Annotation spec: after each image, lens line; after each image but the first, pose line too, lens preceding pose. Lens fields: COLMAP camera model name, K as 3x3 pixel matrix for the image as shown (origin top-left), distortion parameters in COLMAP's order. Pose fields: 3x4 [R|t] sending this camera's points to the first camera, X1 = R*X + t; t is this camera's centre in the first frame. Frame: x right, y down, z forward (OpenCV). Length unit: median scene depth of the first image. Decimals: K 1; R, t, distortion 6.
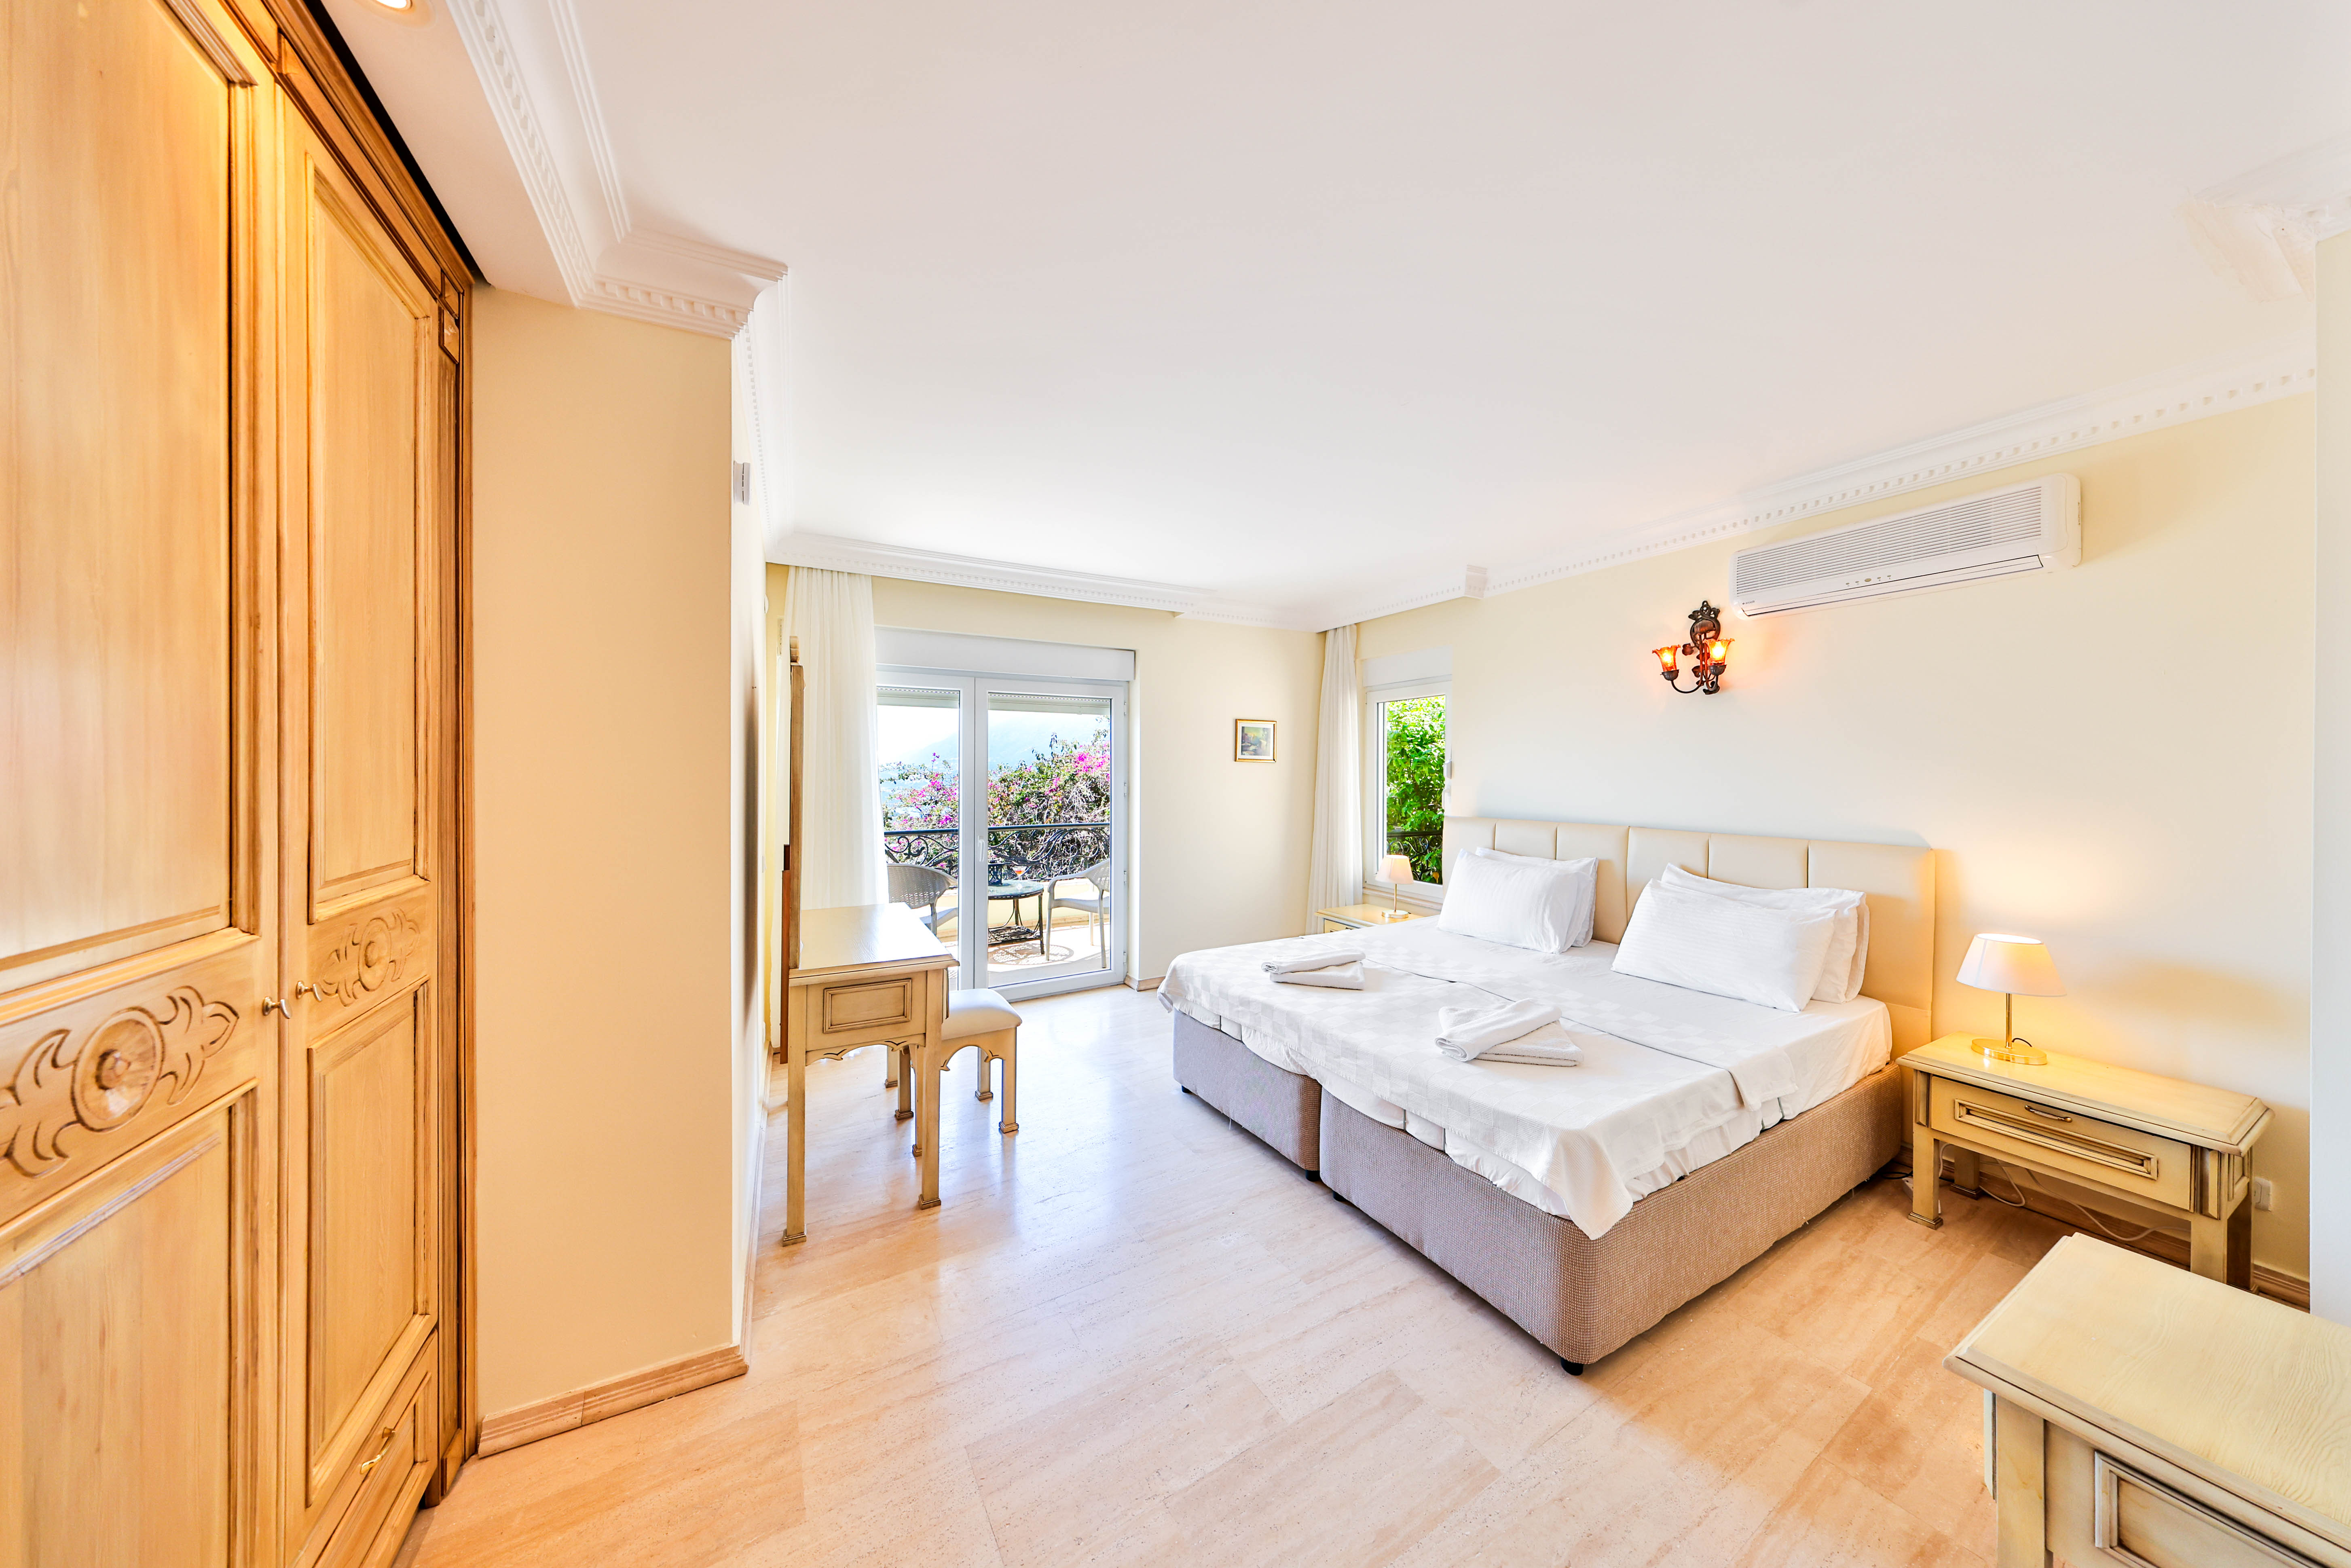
lens RADIAL K [[727.3, 0, 1172.9], [0, 727.3, 776.0], [0, 0, 1]] dist [-0.000574, -0.000082]
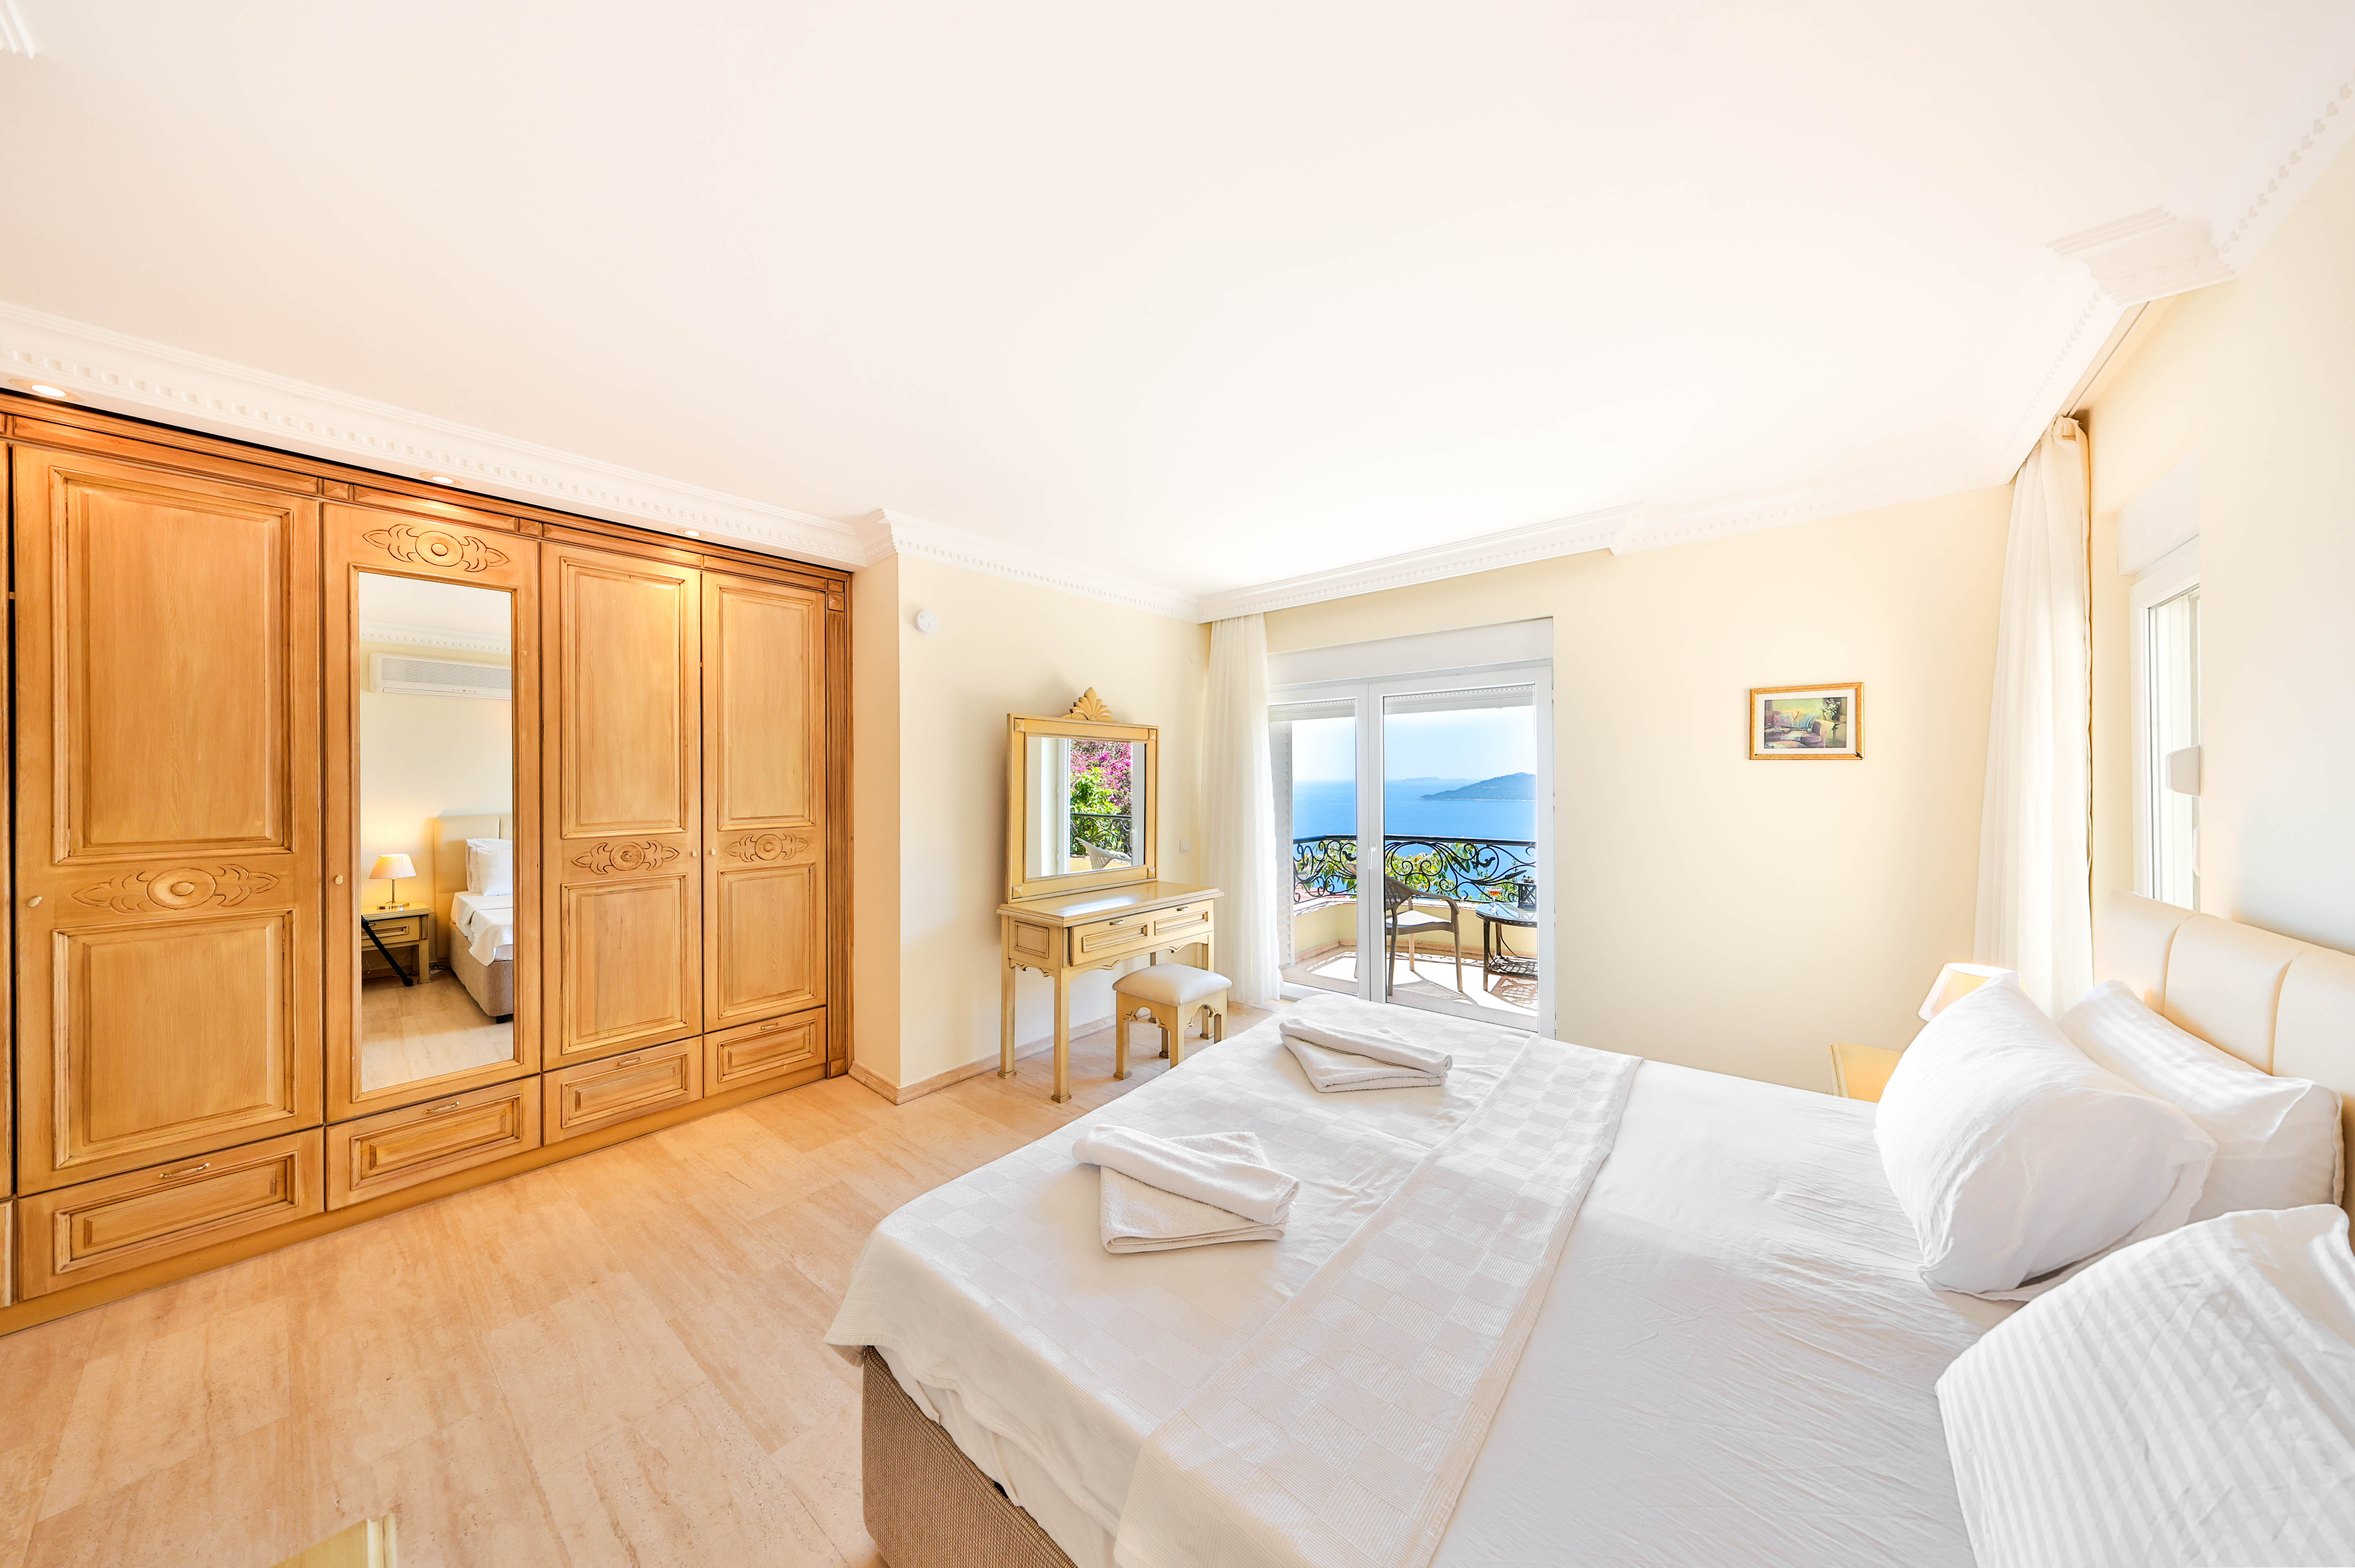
lens RADIAL K [[728.6, 0, 1174.9], [0, 728.6, 776.0], [0, 0, 1]] dist [-0.000574, -0.000082]
pose [[0.349948, -0.004461, -0.936759, 0.746313], [-0.000301, 0.999988, -0.004875, -0.005118], [0.936769, 0.001988, 0.349942, 0.533677]]
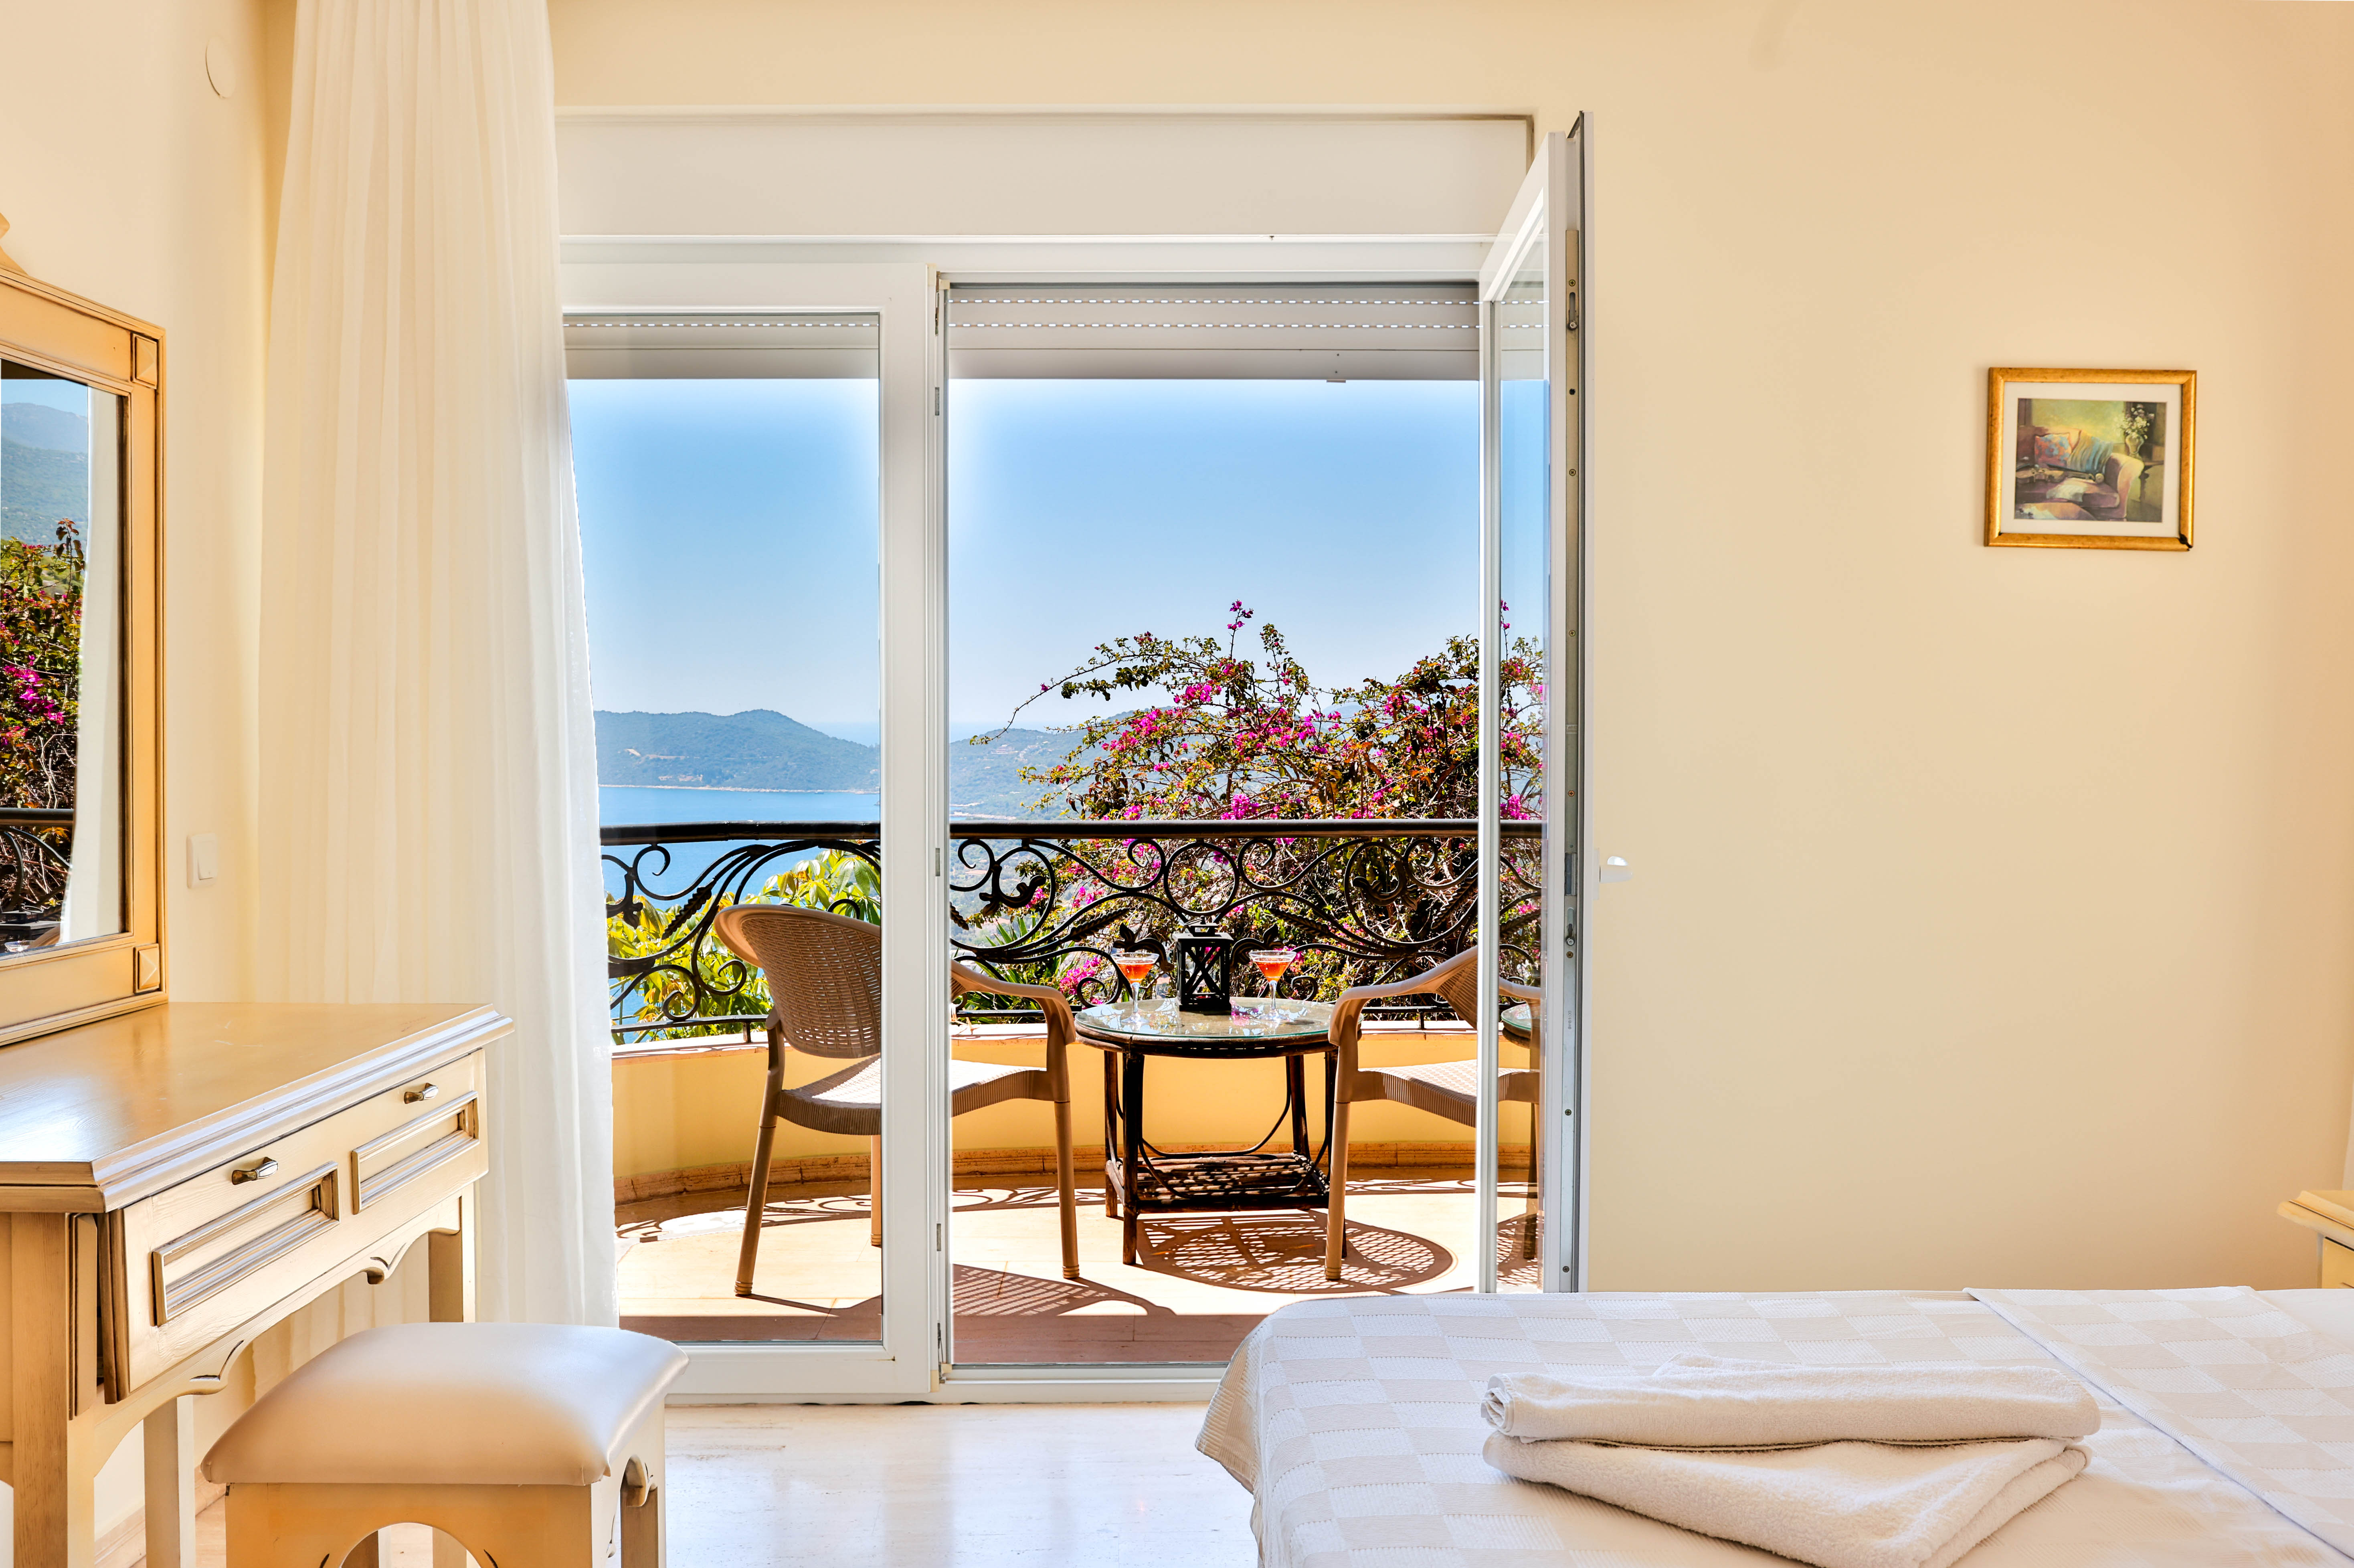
lens RADIAL K [[2229.9, 0, 1189.2], [0, 2229.9, 808.5], [0, 0, 1]] dist [-0.085230, 0.127381]
pose [[0.879688, 0.018854, -0.475178, 0.312119], [-0.001962, 0.999349, 0.036020, 0.063010], [0.475548, -0.030754, 0.879152, 0.361341]]
